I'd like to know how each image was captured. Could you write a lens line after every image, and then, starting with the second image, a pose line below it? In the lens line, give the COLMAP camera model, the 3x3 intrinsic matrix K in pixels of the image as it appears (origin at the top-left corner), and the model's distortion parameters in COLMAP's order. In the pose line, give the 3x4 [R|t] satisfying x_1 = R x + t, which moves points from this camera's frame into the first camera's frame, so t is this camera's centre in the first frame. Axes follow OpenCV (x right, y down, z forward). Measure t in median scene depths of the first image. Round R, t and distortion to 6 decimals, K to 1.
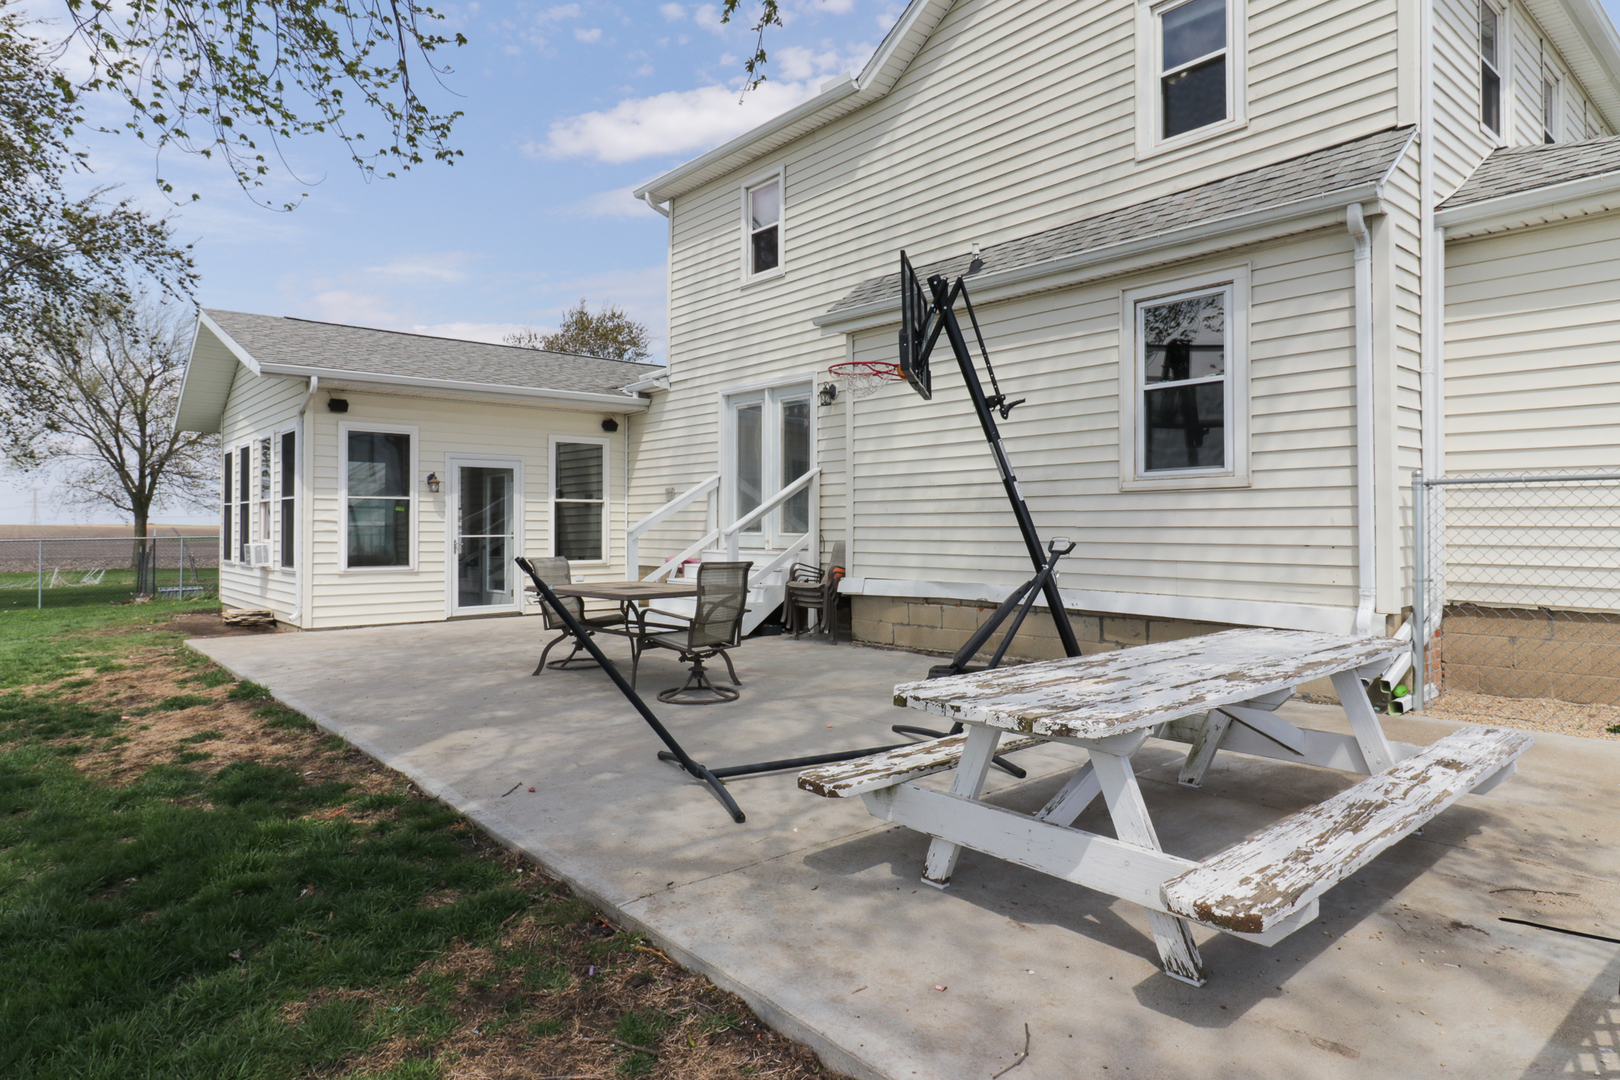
lens RADIAL K [[943.7, 0, 810.2], [0, 943.7, 529.0], [0, 0, 1]] dist [-0.002714, -0.000203]
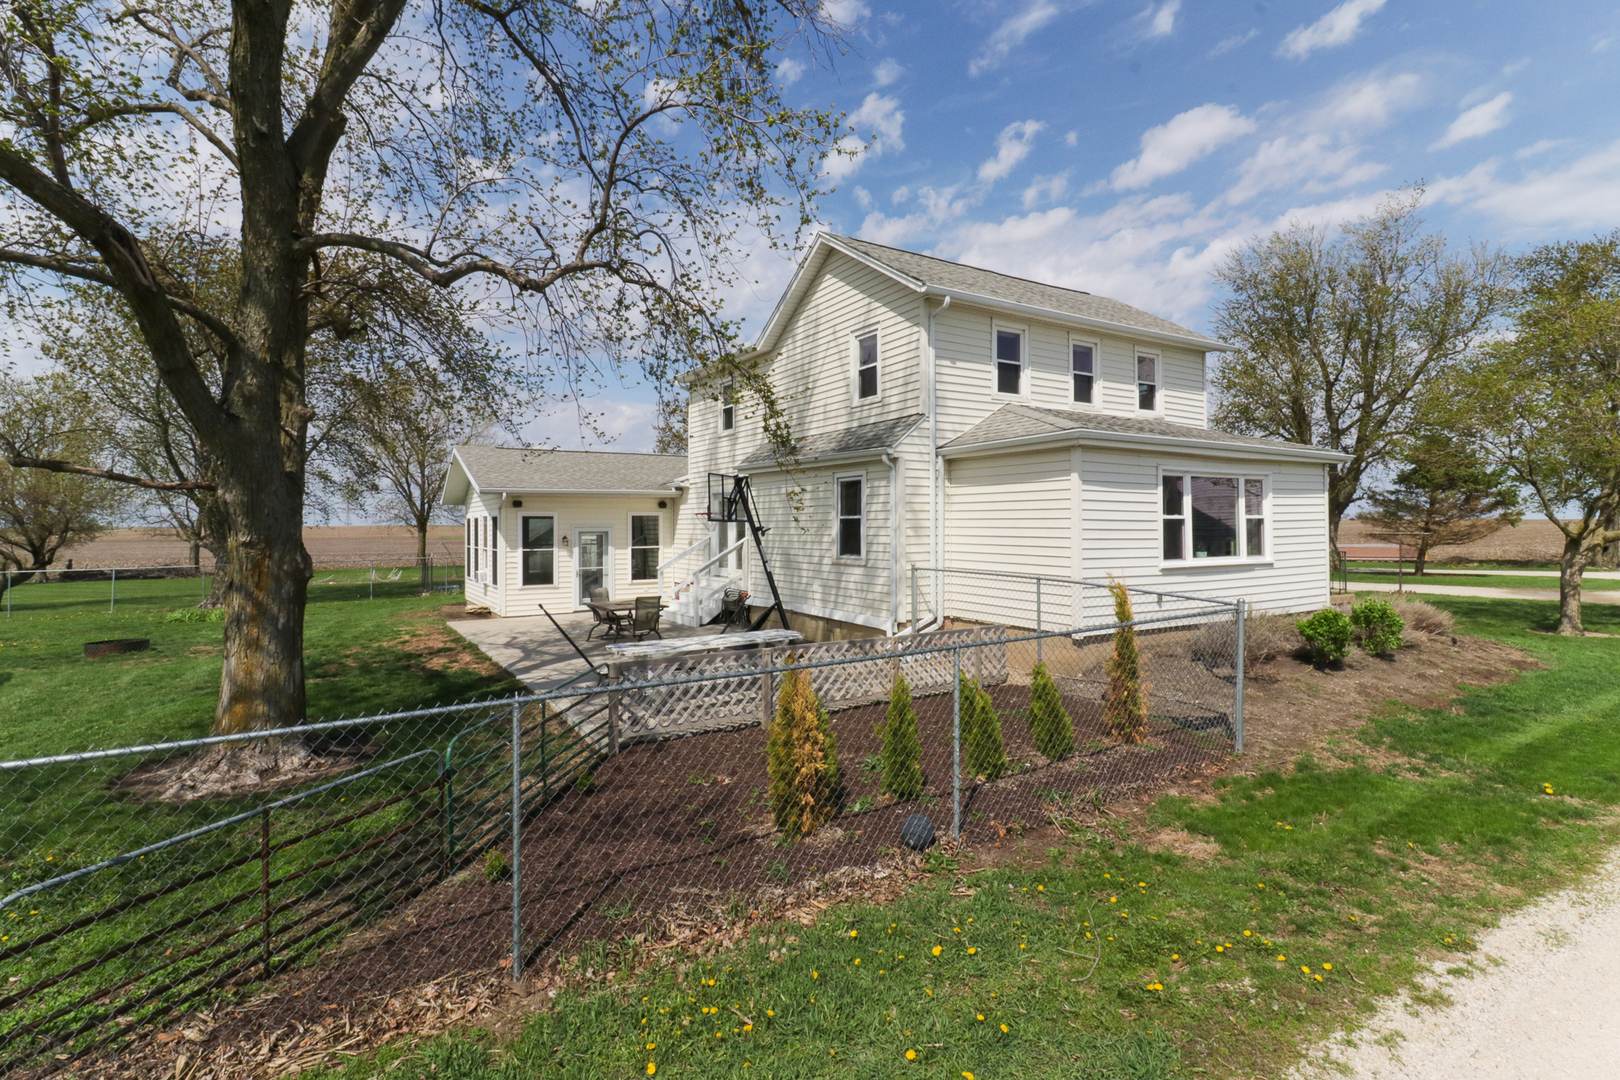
lens RADIAL K [[769.2, 0, 810.0], [0, 769.2, 540.0], [0, 0, 1]] dist [-0.001146, -0.000431]
pose [[0.988899, -0.002011, -0.148575, 0.312207], [0.004543, 0.999850, 0.016700, -0.071850], [0.148519, -0.017189, 0.988760, -0.454726]]
